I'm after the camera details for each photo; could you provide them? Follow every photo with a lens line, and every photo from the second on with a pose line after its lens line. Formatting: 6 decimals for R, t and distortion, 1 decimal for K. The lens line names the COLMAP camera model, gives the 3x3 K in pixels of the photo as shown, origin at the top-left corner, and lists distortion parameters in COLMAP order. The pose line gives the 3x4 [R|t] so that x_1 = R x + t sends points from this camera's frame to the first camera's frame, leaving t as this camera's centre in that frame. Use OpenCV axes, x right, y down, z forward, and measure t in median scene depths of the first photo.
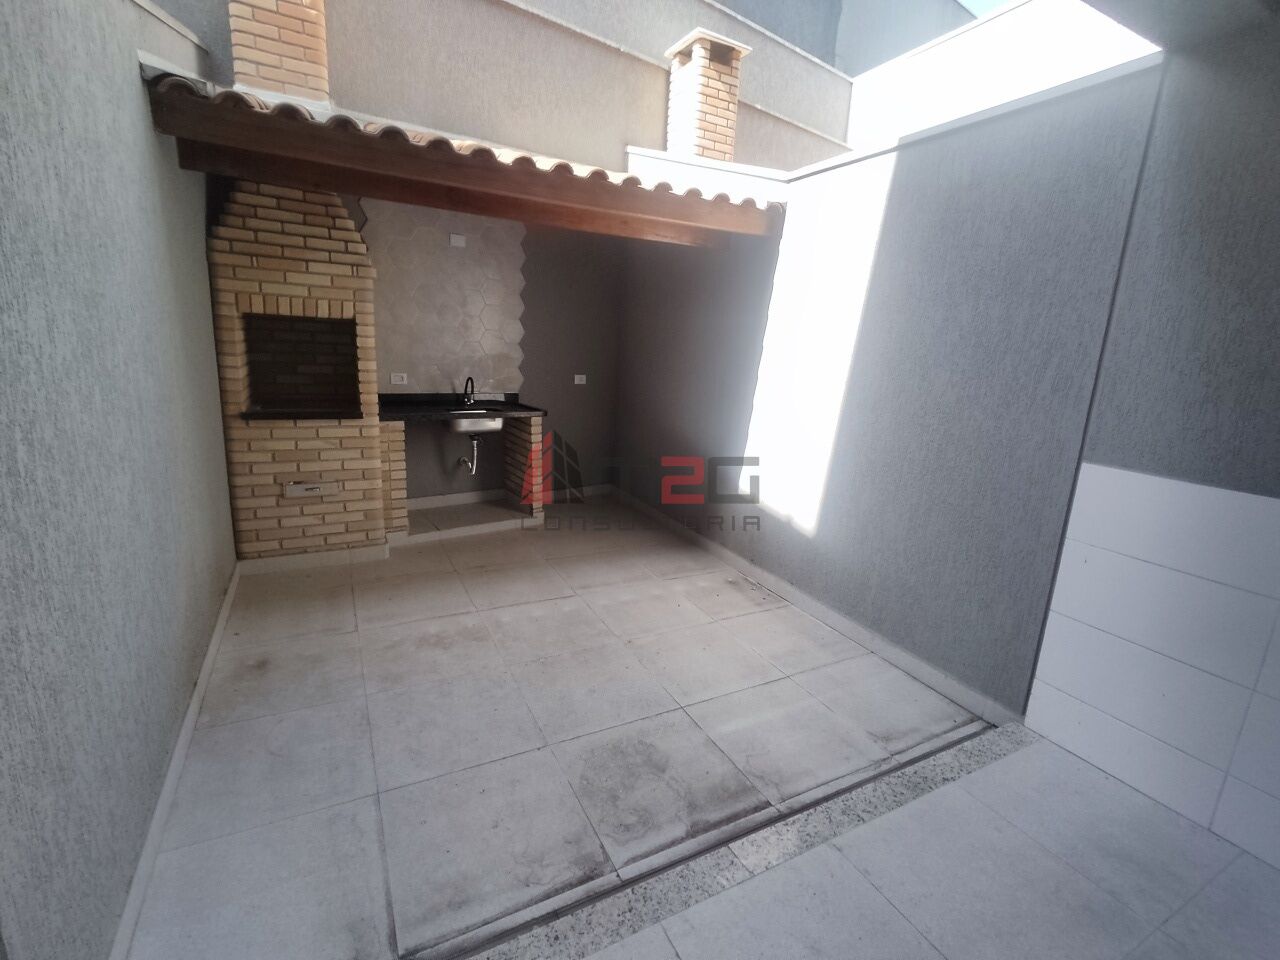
lens RADIAL K [[587.3, 0, 645.9], [0, 587.3, 469.1], [0, 0, 1]] dist [0.000411, 0.000187]
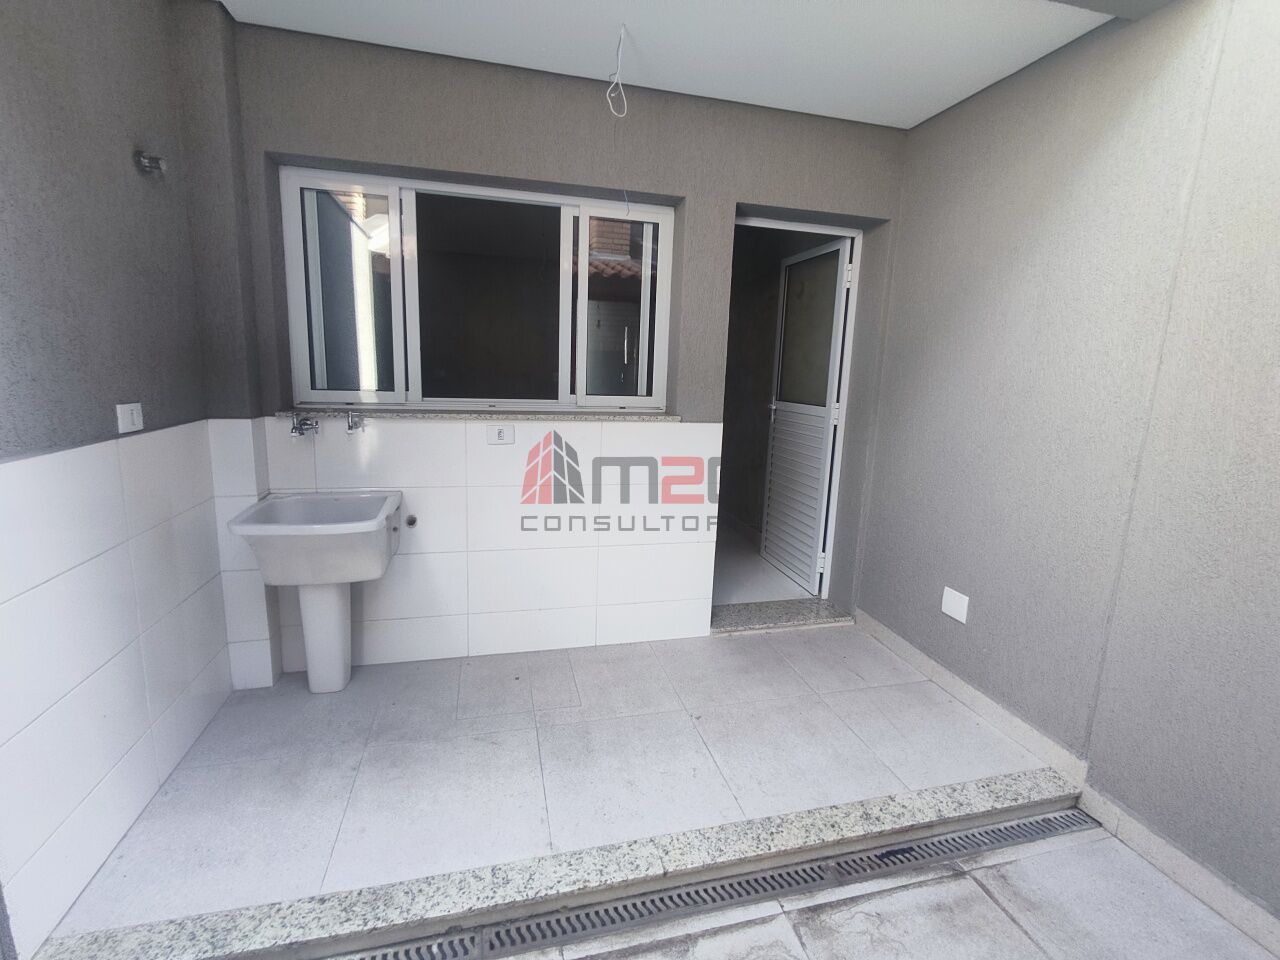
lens RADIAL K [[583.3, 0, 645.9], [0, 583.3, 467.1], [0, 0, 1]] dist [-0.000002, 0.000055]
pose [[-0.967358, -0.135369, 0.214227, 0.055335], [-0.043552, 0.921600, 0.385690, -0.290654], [-0.249643, 0.363770, -0.897413, 1.559541]]
